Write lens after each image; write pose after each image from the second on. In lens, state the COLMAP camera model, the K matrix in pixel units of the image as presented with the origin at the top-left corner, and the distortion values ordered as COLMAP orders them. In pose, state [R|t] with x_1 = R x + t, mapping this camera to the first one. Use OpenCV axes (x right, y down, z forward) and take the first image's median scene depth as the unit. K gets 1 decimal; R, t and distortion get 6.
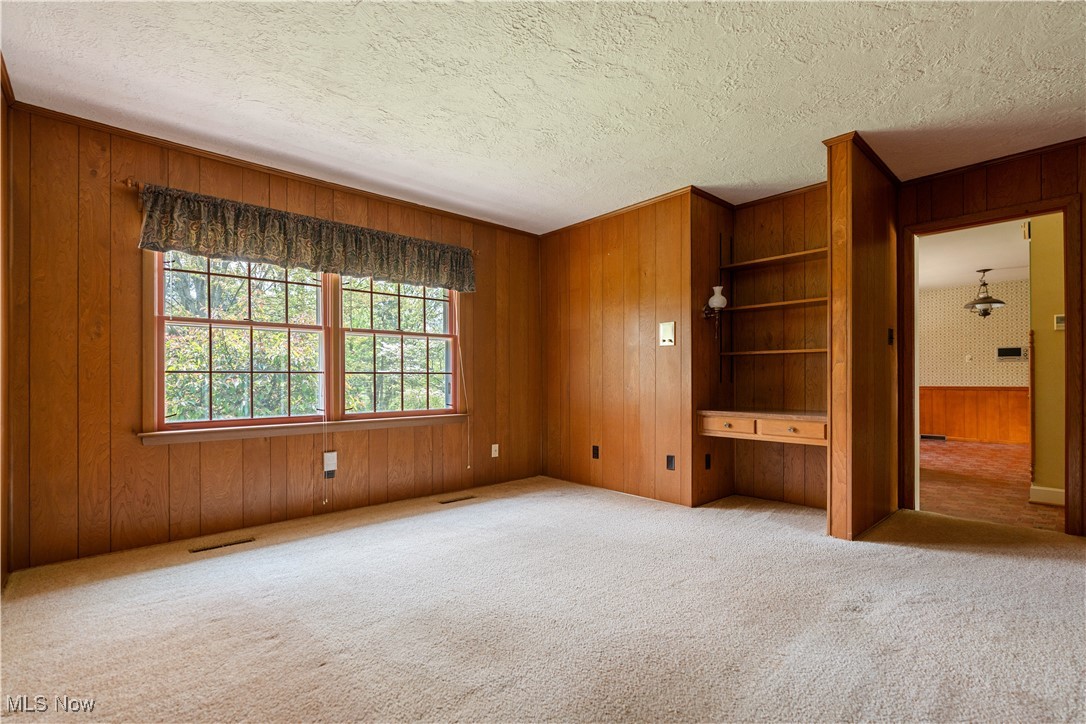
lens RADIAL K [[503.1, 0, 549.3], [0, 503.1, 385.0], [0, 0, 1]] dist [-0.001017, 0.000152]
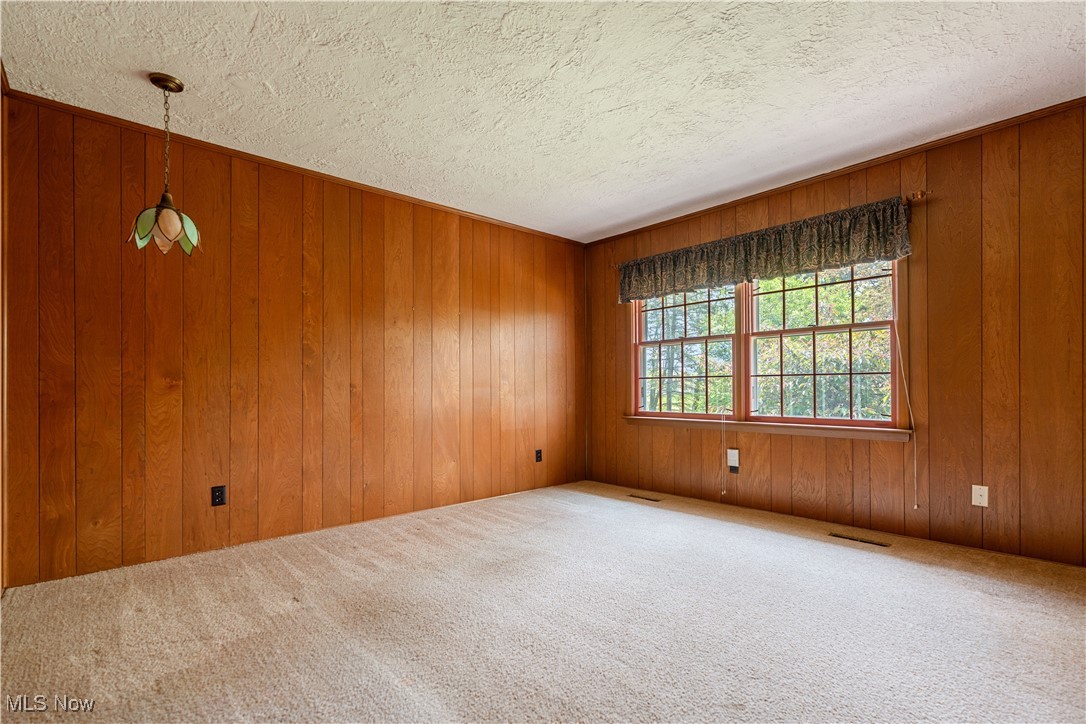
lens RADIAL K [[503.1, 0, 549.3], [0, 503.1, 385.0], [0, 0, 1]] dist [-0.001017, 0.000152]
pose [[-0.004783, 0.003731, -0.999982, 0.624593], [-0.000503, 0.999993, 0.003734, -0.008848], [0.999988, 0.000521, -0.004781, 0.579137]]
